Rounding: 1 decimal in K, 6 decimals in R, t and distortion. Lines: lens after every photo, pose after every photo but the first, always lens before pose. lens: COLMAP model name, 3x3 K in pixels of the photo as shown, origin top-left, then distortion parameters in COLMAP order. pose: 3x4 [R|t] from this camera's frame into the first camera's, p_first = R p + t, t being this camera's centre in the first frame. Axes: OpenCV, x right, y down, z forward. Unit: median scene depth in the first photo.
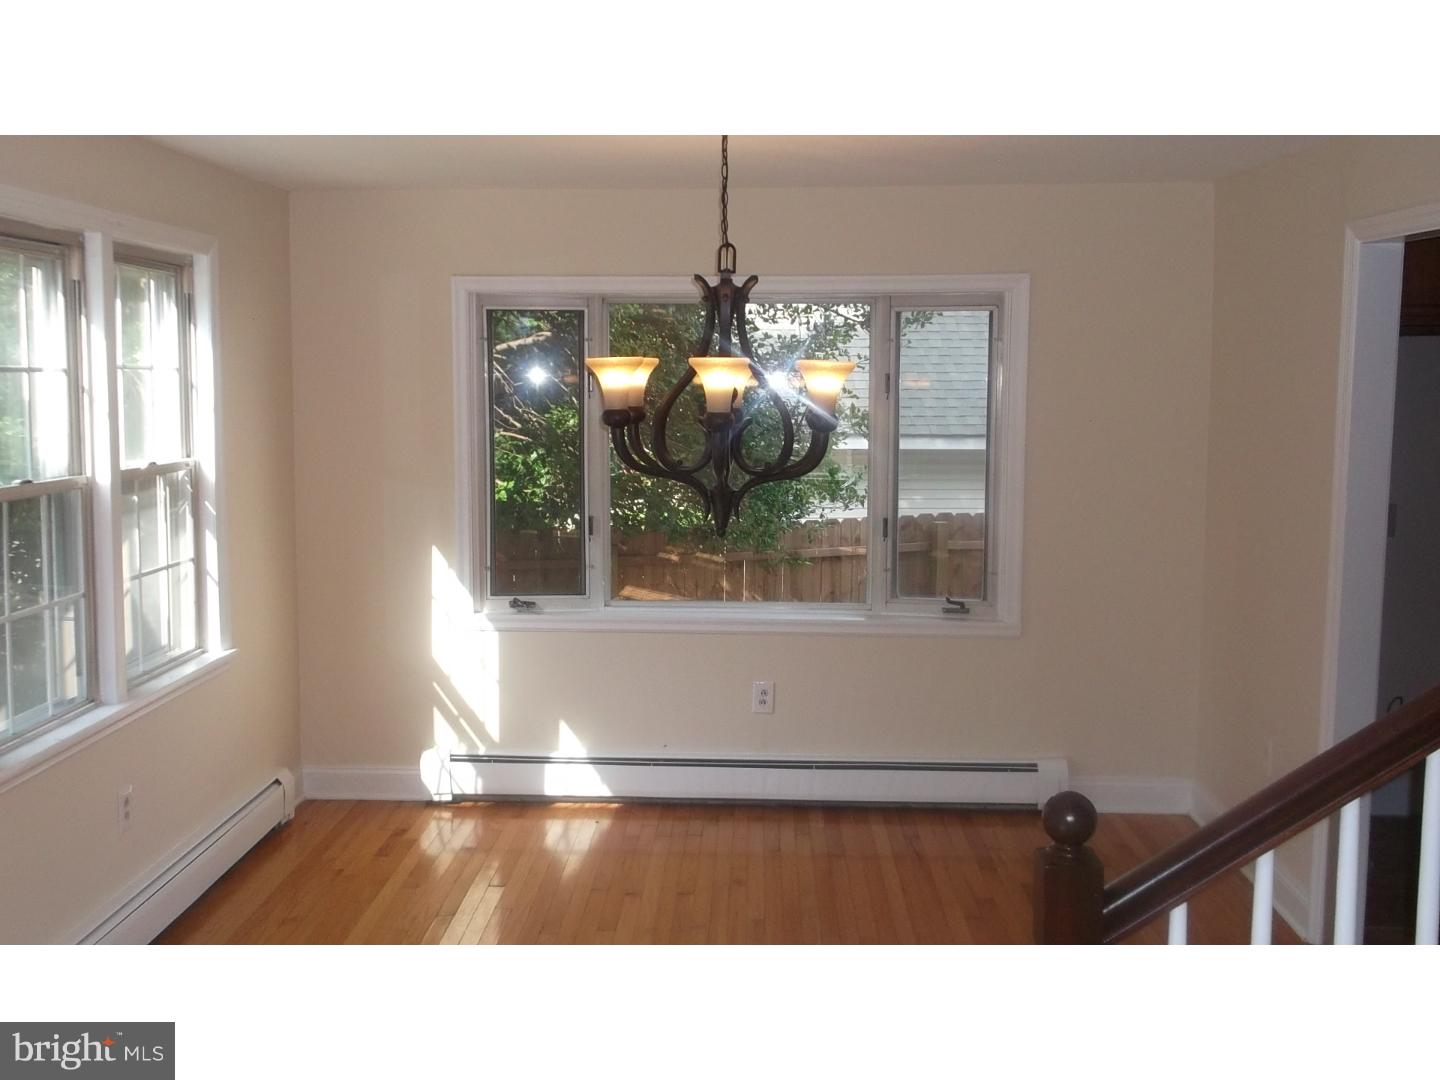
lens RADIAL K [[1415.0, 0, 715.9], [0, 1415.0, 541.9], [0, 0, 1]] dist [0.008513, 0.000000]
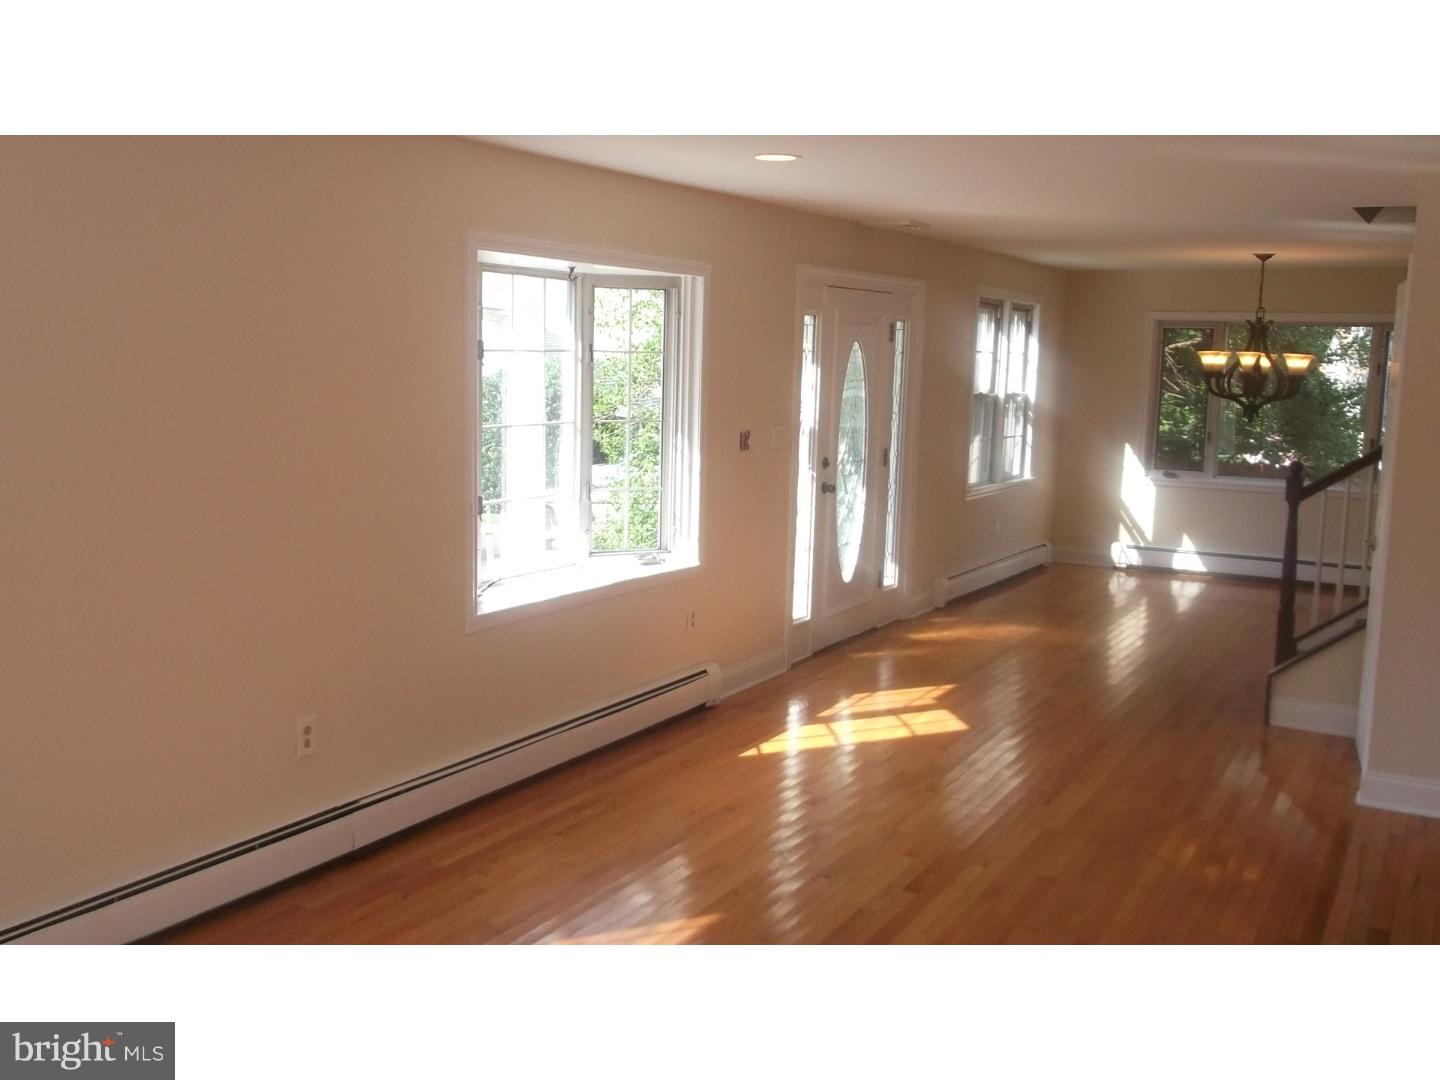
lens RADIAL K [[1415.0, 0, 711.7], [0, 1415.0, 535.6], [0, 0, 1]] dist [0.008513, 0.000000]
pose [[0.889295, 0.078674, -0.450517, 0.200263], [-0.079516, 0.996687, 0.017091, 0.149642], [0.450369, 0.020625, 0.892604, -1.098272]]
